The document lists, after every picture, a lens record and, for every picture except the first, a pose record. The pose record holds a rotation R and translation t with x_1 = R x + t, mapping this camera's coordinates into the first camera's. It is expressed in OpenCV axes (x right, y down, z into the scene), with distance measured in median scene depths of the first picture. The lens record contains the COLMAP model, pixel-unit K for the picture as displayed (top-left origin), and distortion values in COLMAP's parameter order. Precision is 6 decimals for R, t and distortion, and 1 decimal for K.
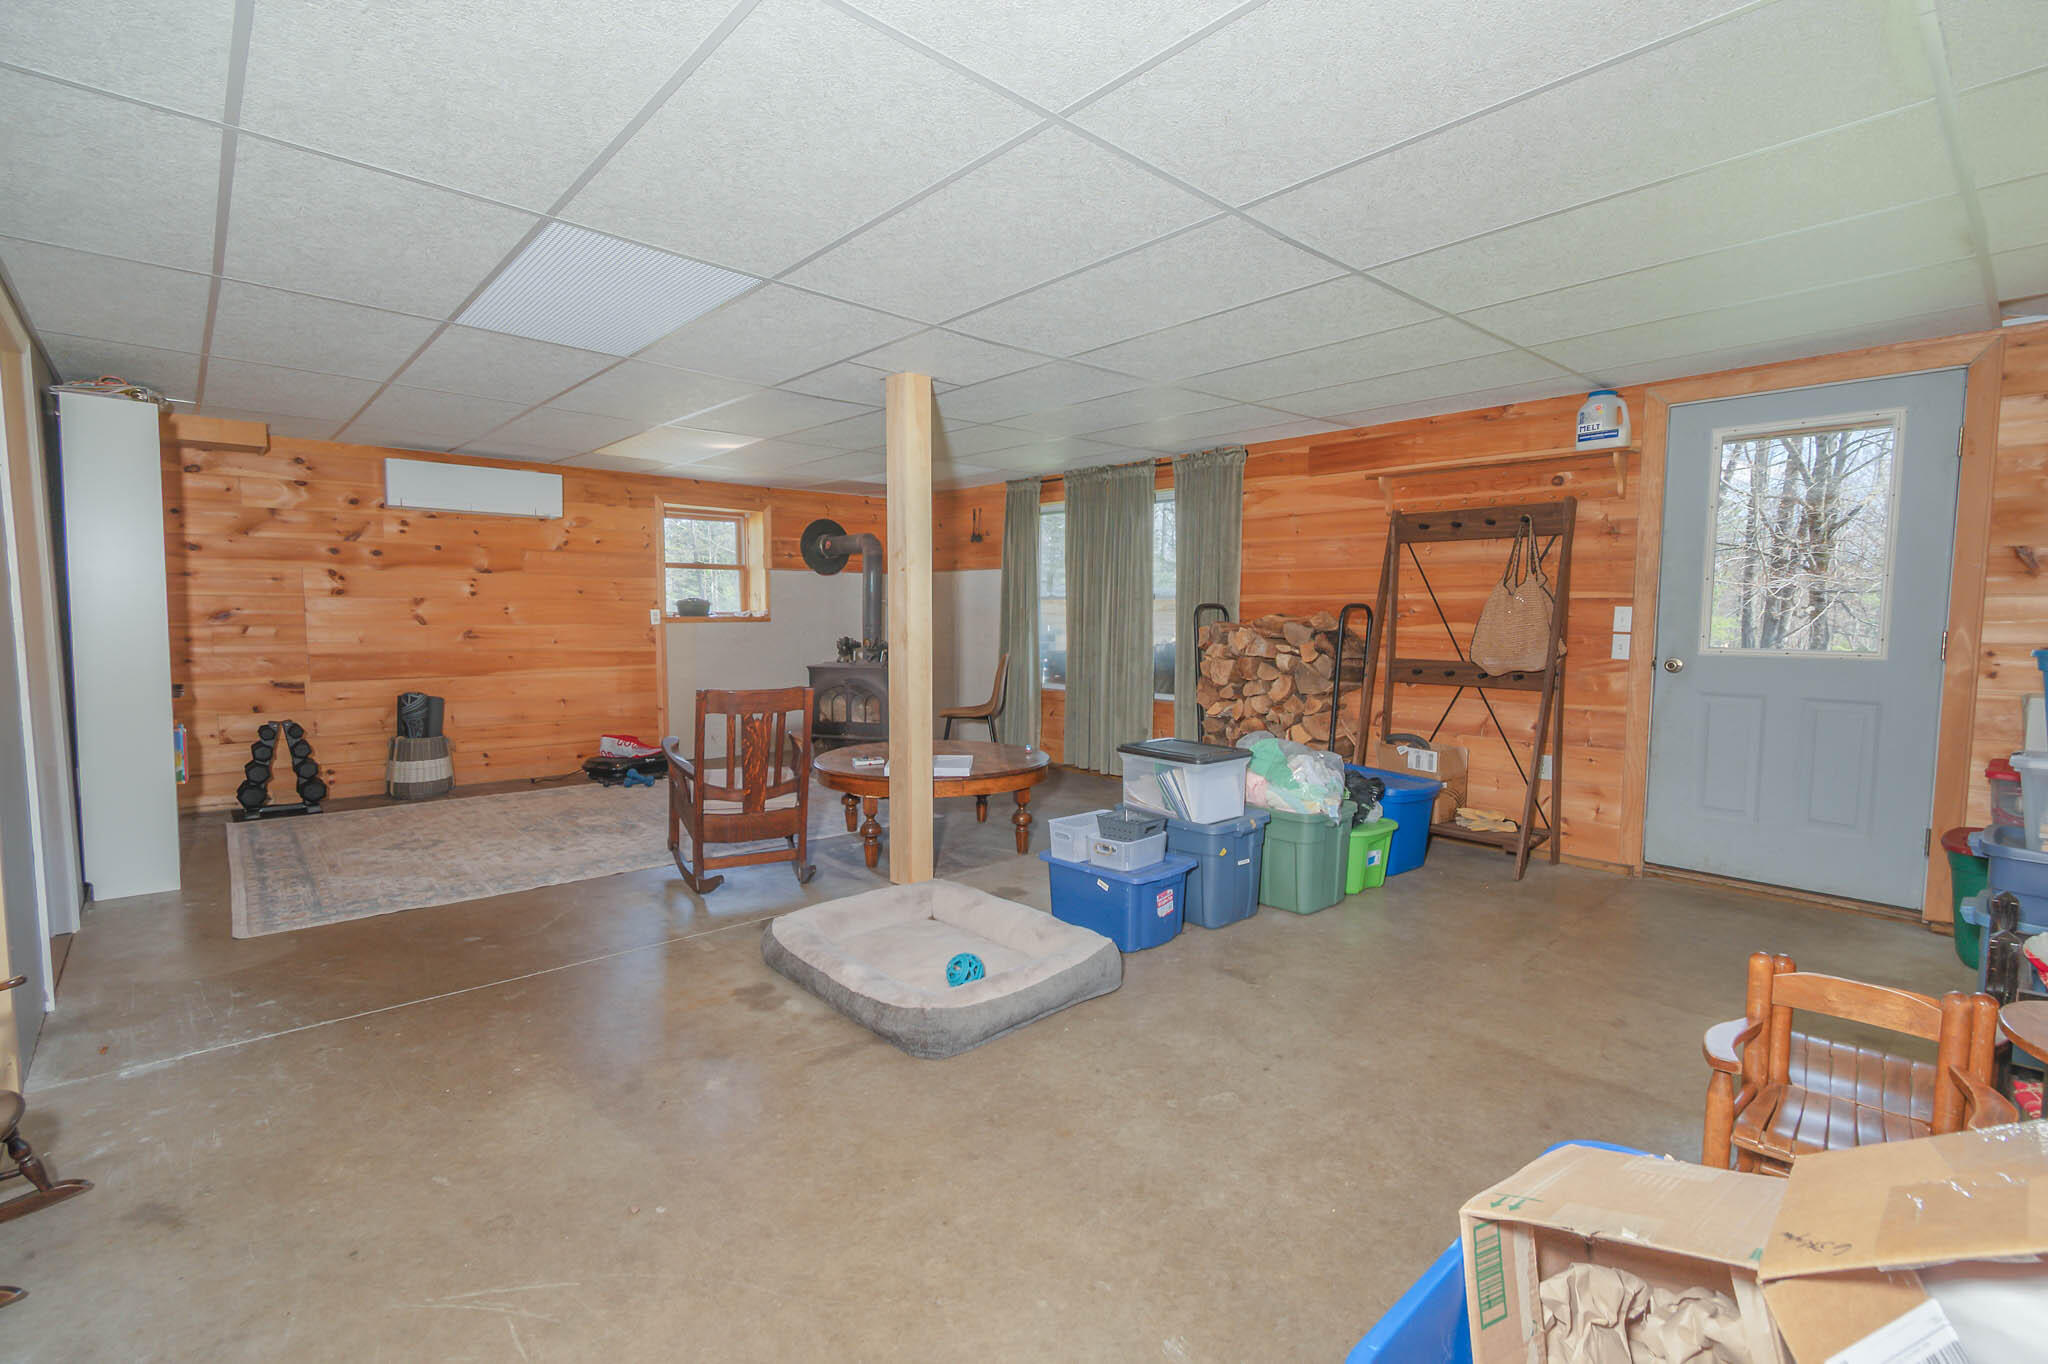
lens RADIAL K [[914.8, 0, 1029.4], [0, 914.8, 685.2], [0, 0, 1]] dist [-0.000246, -0.002289]
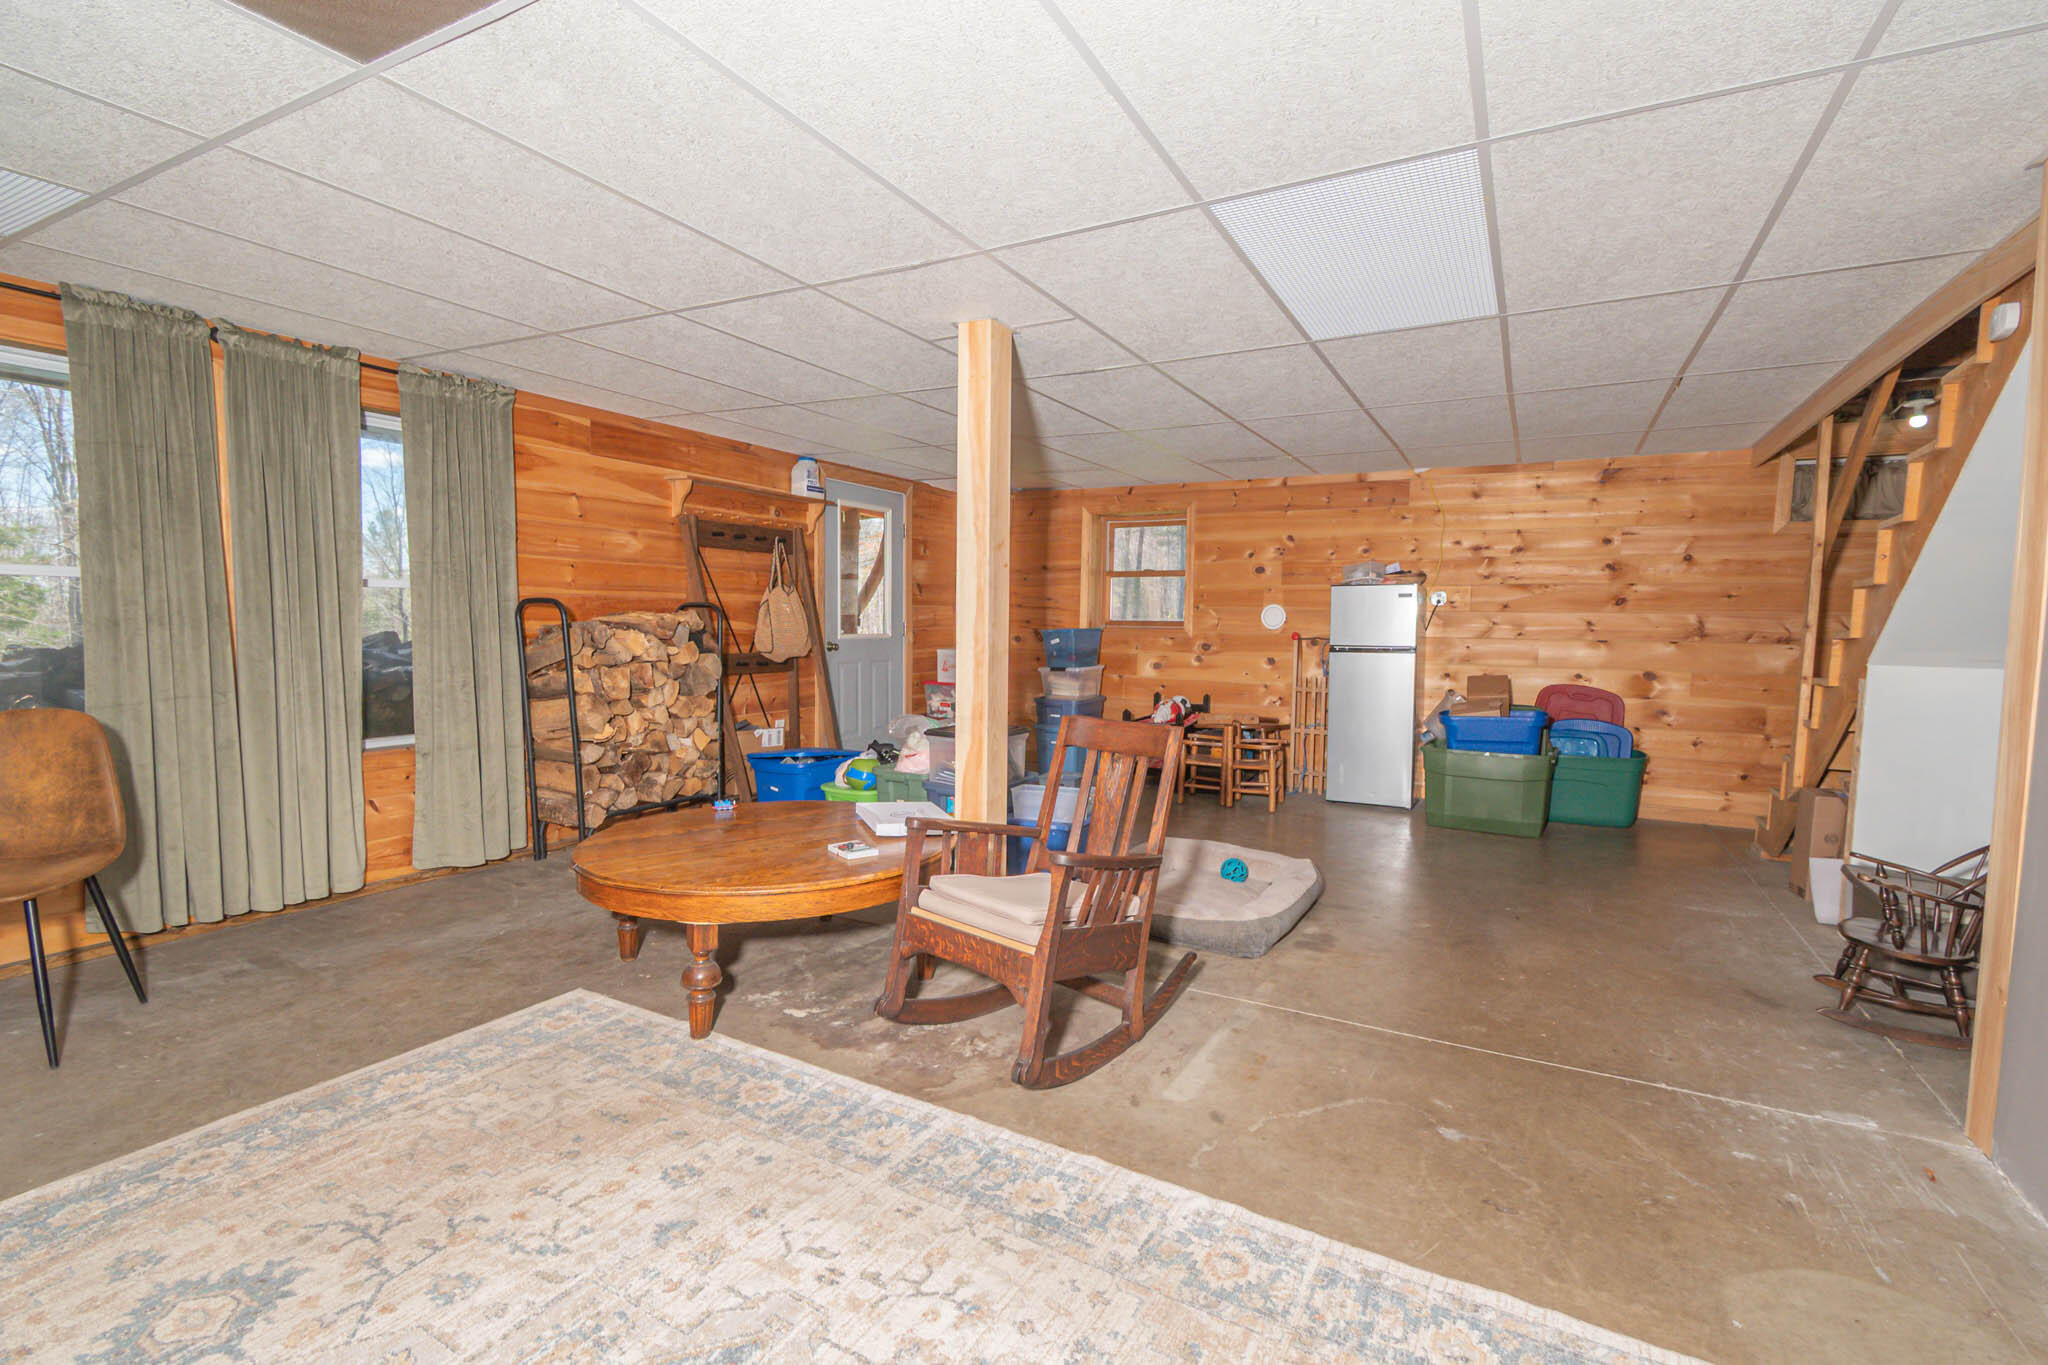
lens RADIAL K [[914.8, 0, 1034.6], [0, 914.8, 689.5], [0, 0, 1]] dist [-0.000246, -0.002289]
pose [[-0.316929, -0.084716, 0.944658, -0.756413], [0.059248, 0.992289, 0.108865, -0.084444], [-0.946597, 0.090472, -0.309466, 0.997346]]
